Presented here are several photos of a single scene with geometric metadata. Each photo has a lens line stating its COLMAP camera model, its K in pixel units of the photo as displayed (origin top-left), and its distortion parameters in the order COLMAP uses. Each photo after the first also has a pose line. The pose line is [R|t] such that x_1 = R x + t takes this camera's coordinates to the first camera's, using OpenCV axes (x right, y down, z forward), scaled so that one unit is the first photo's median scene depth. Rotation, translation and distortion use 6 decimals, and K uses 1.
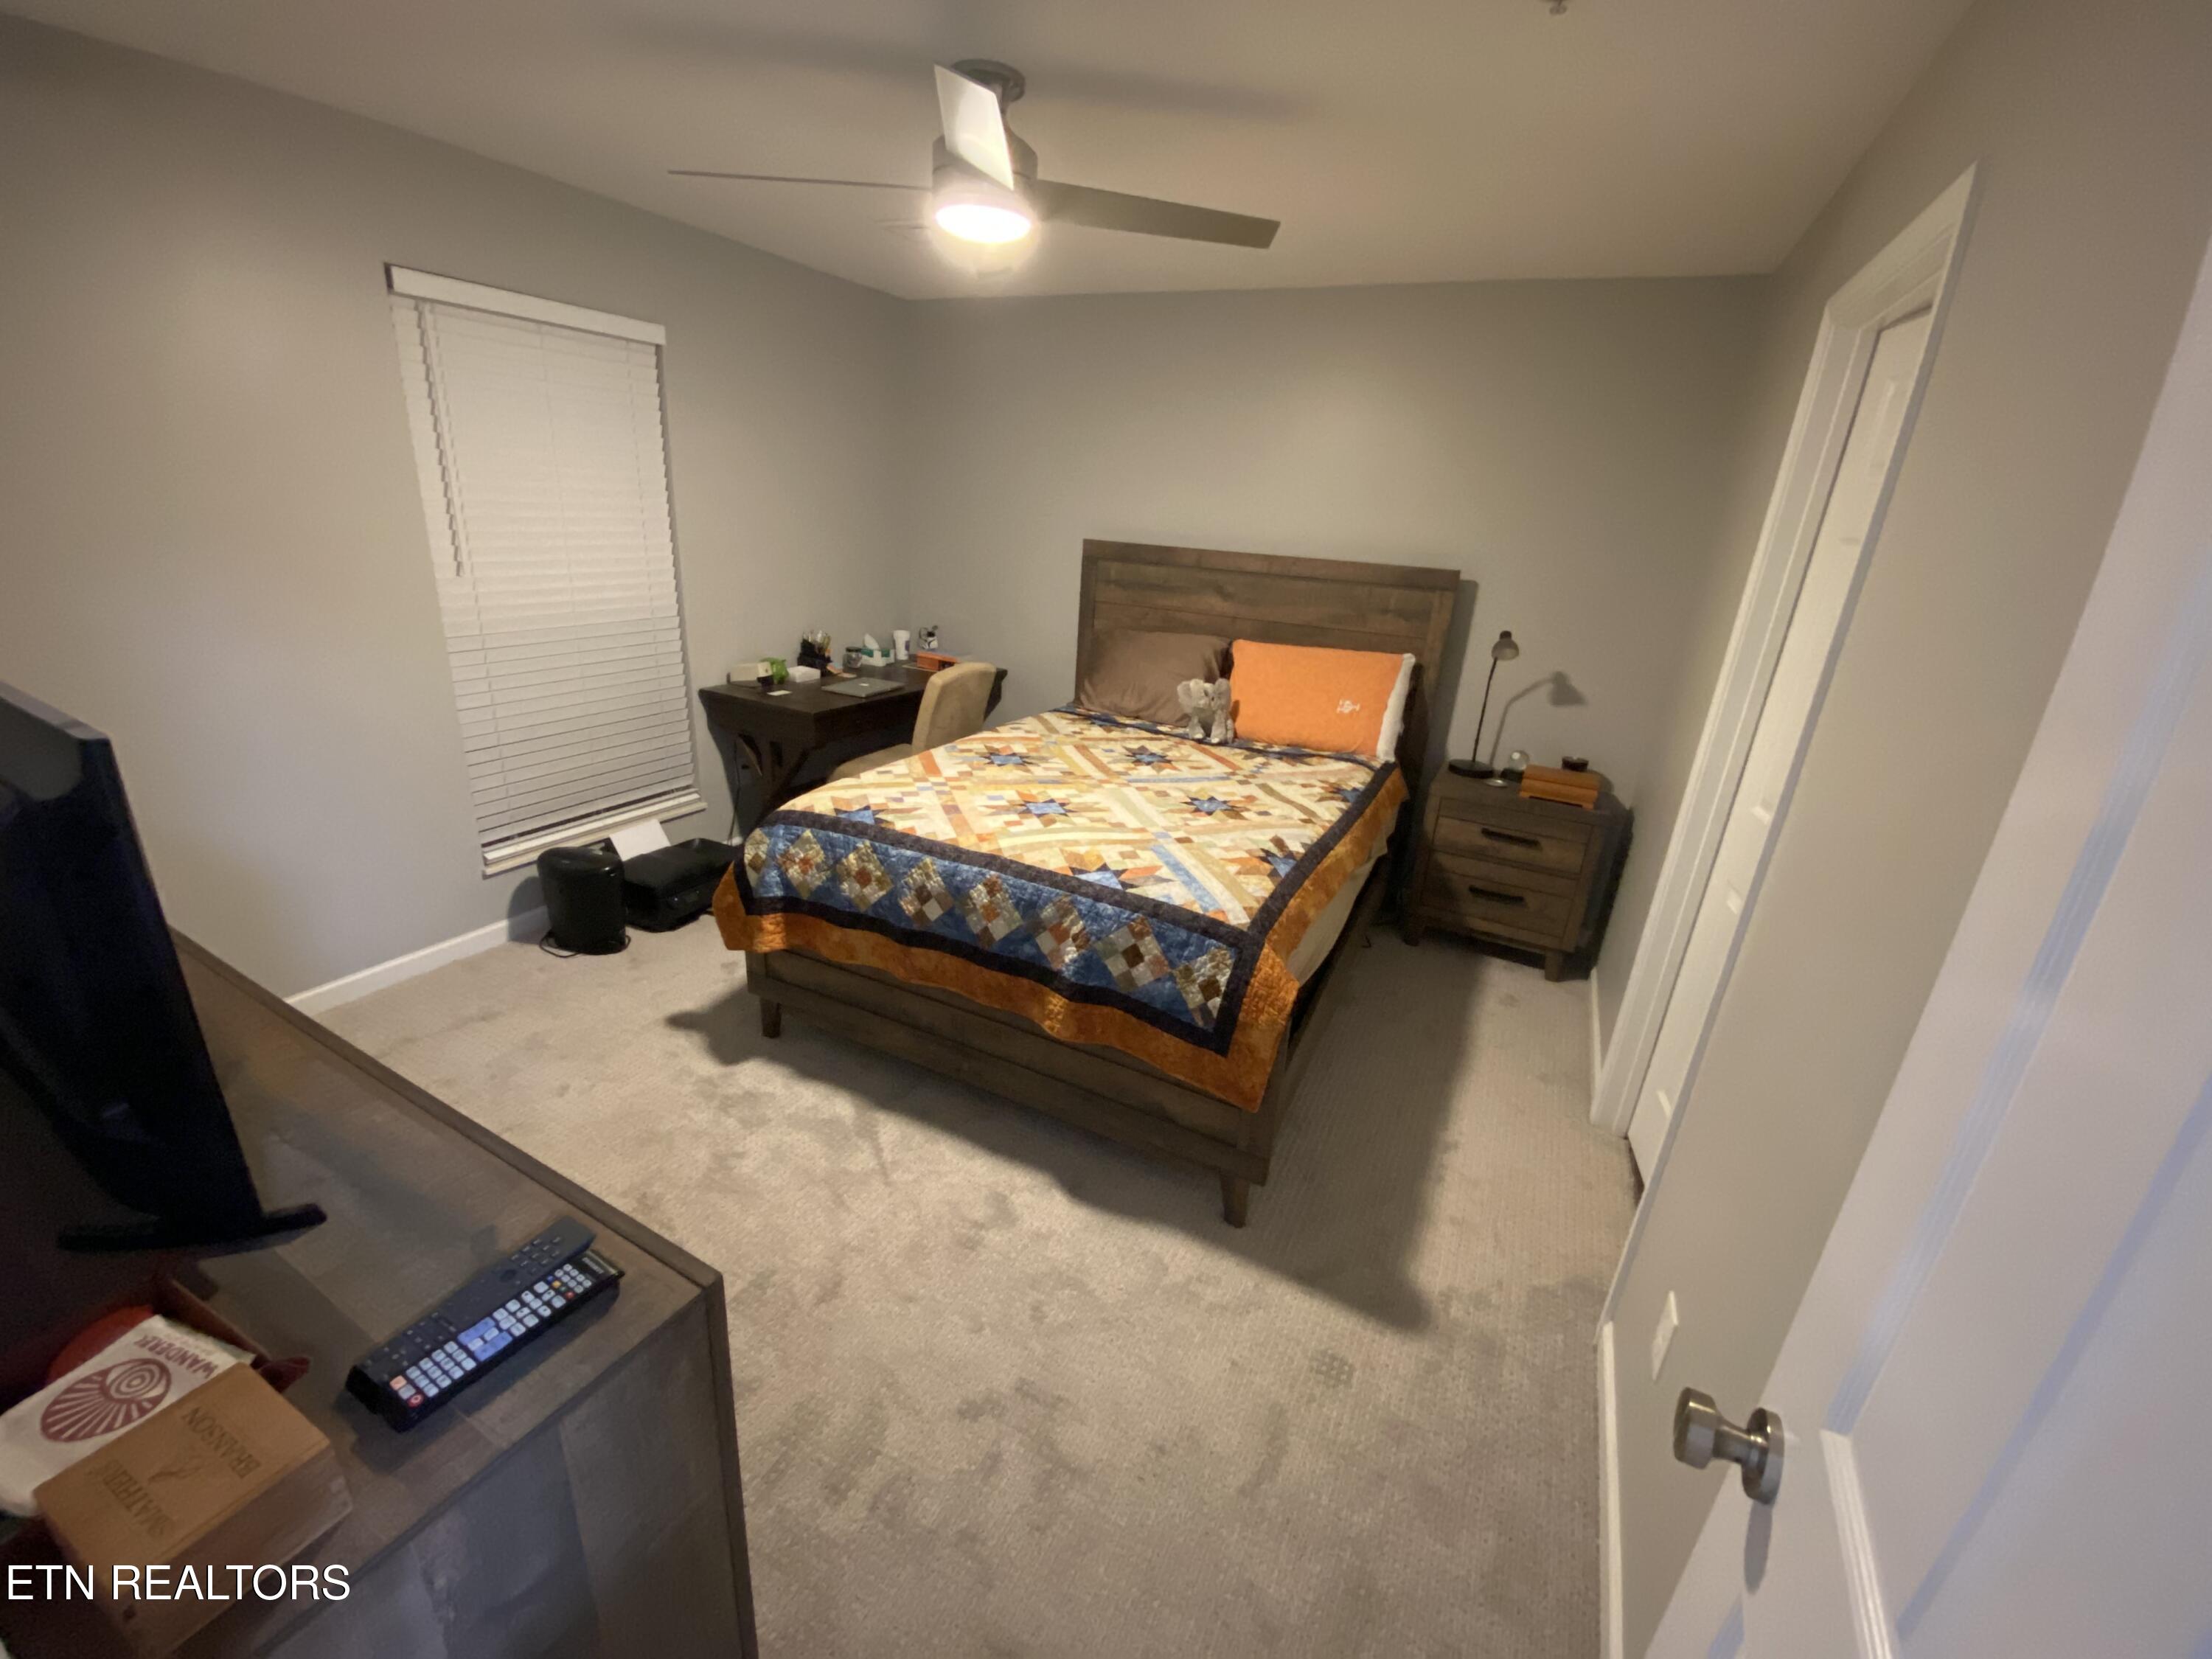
lens RADIAL K [[898.9, 0, 1094.5], [0, 898.9, 819.9], [0, 0, 1]] dist [0.035801, -0.031081]
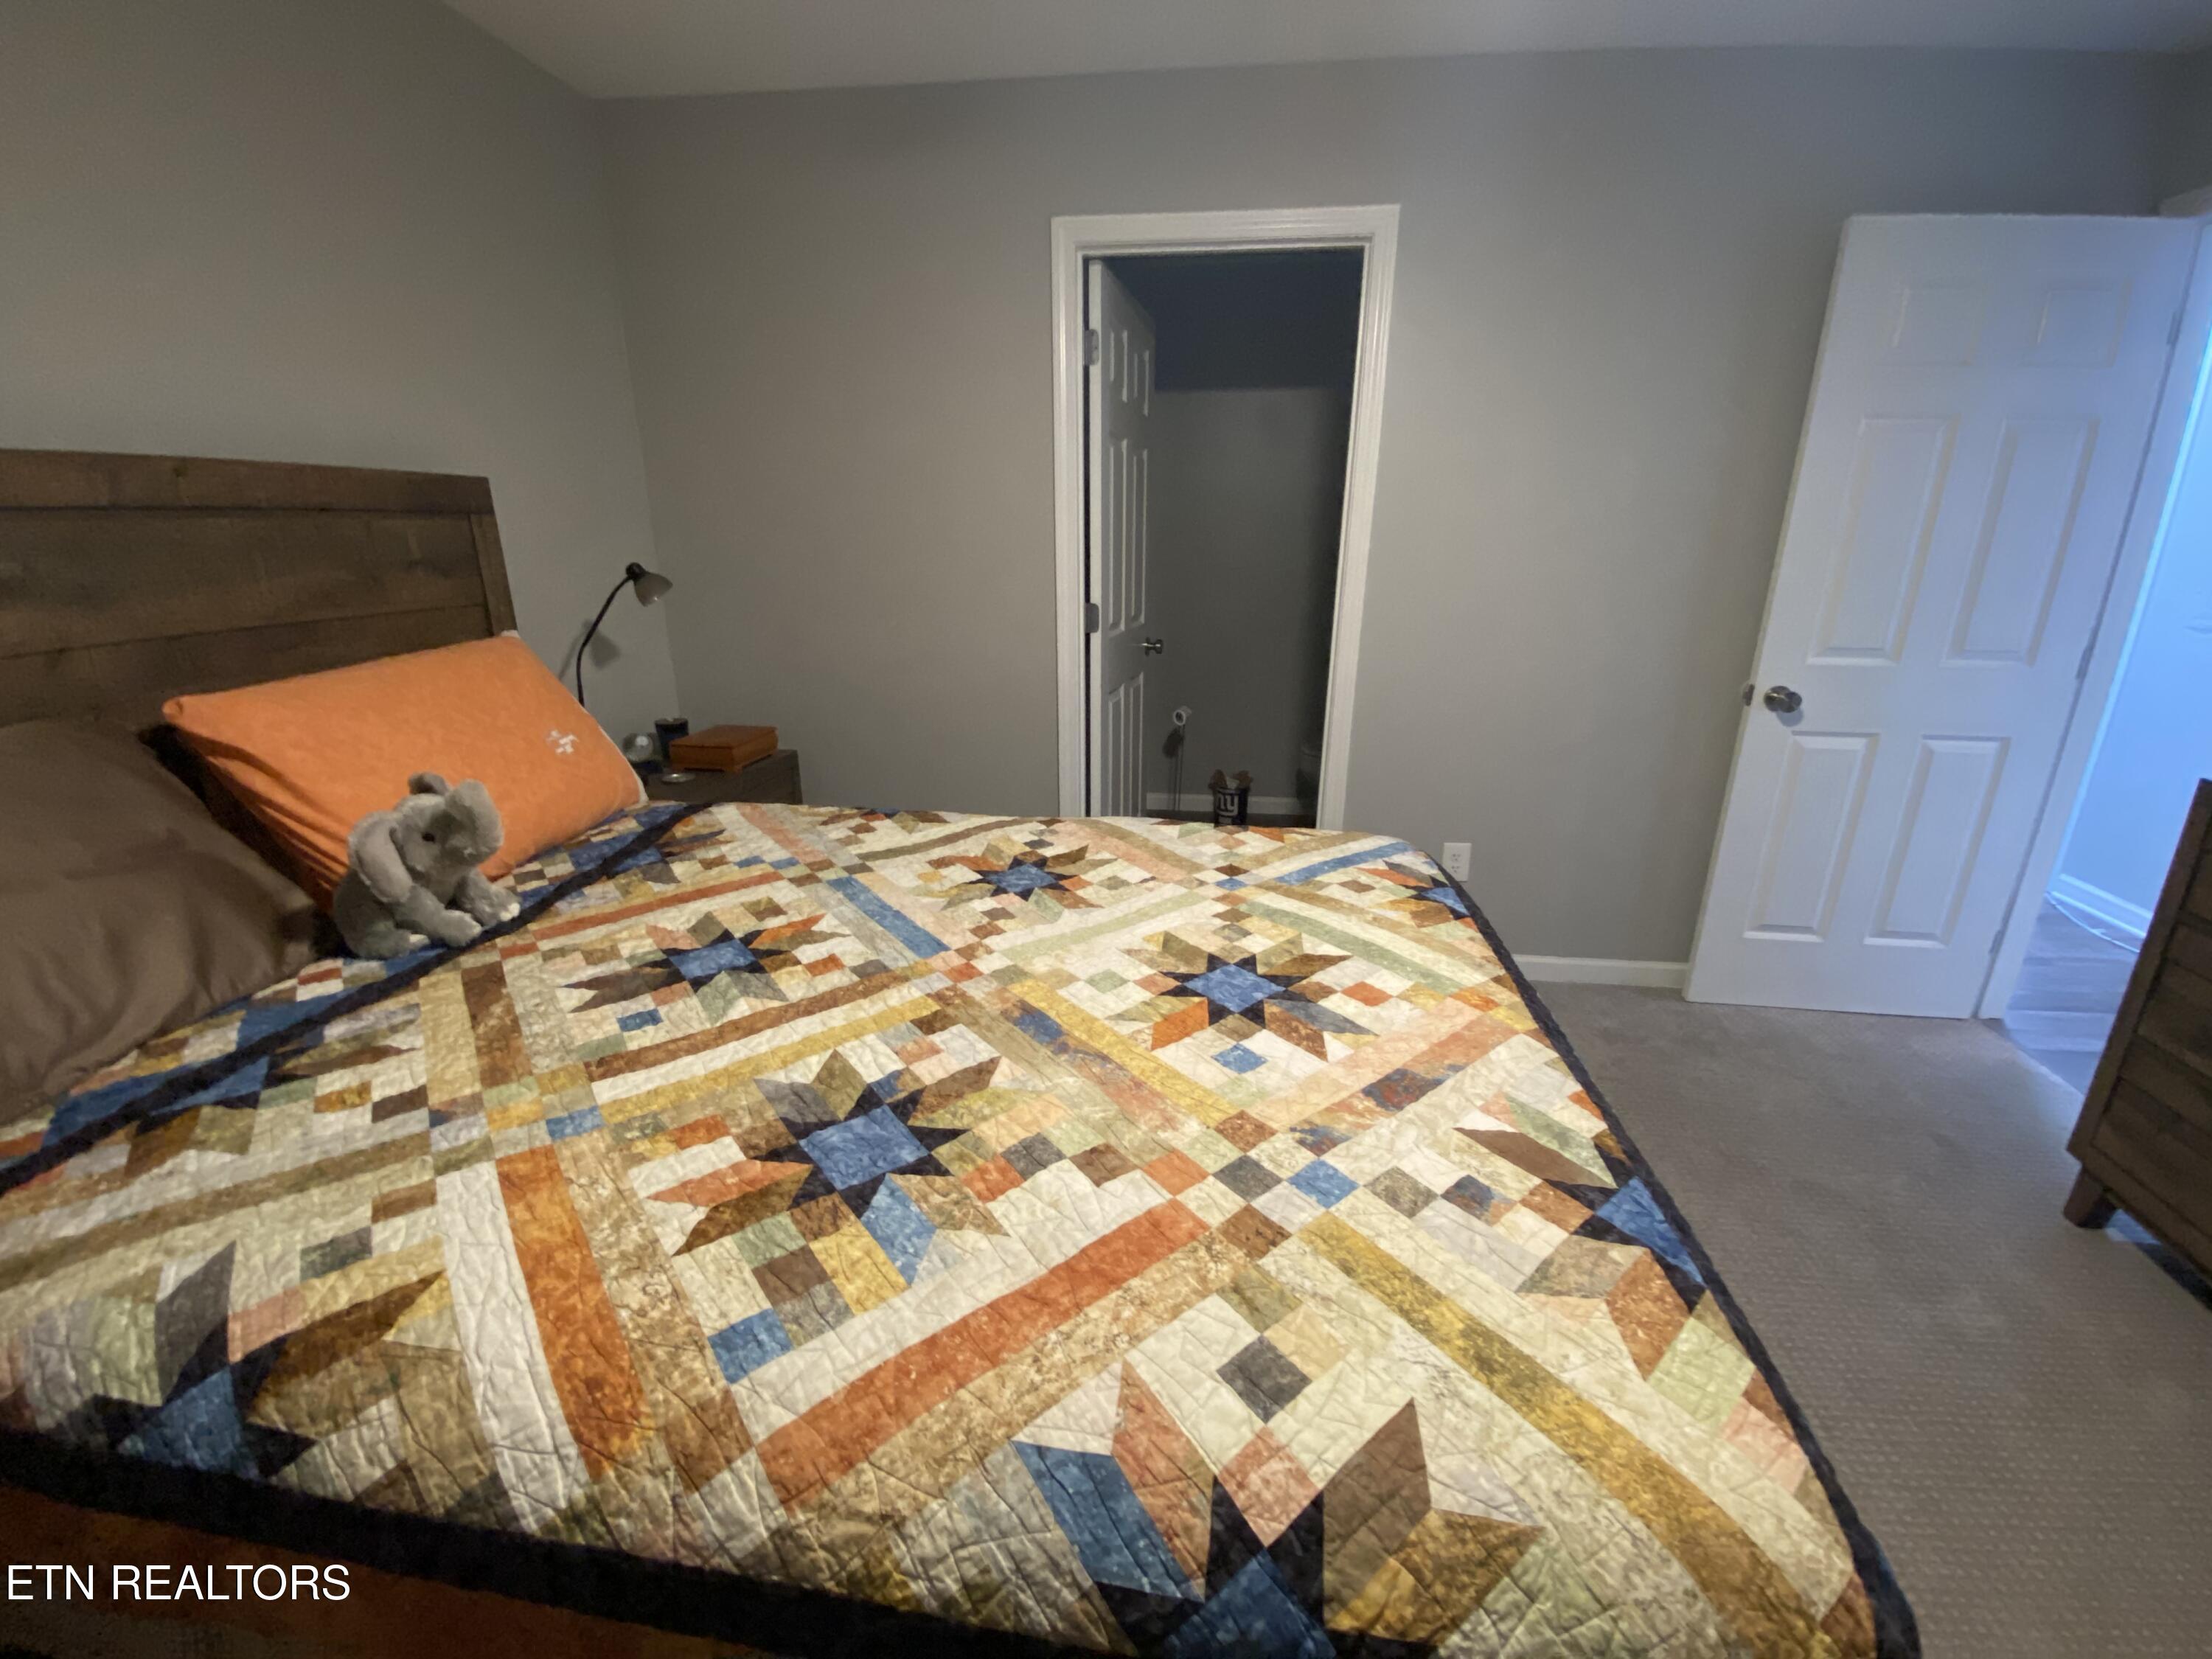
lens RADIAL K [[898.9, 0, 1094.5], [0, 898.9, 819.9], [0, 0, 1]] dist [0.035801, -0.031081]
pose [[-0.345294, -0.341857, 0.874017, -0.355888], [0.287410, 0.848032, 0.445239, -0.274242], [-0.893402, 0.404940, -0.194568, 0.991353]]
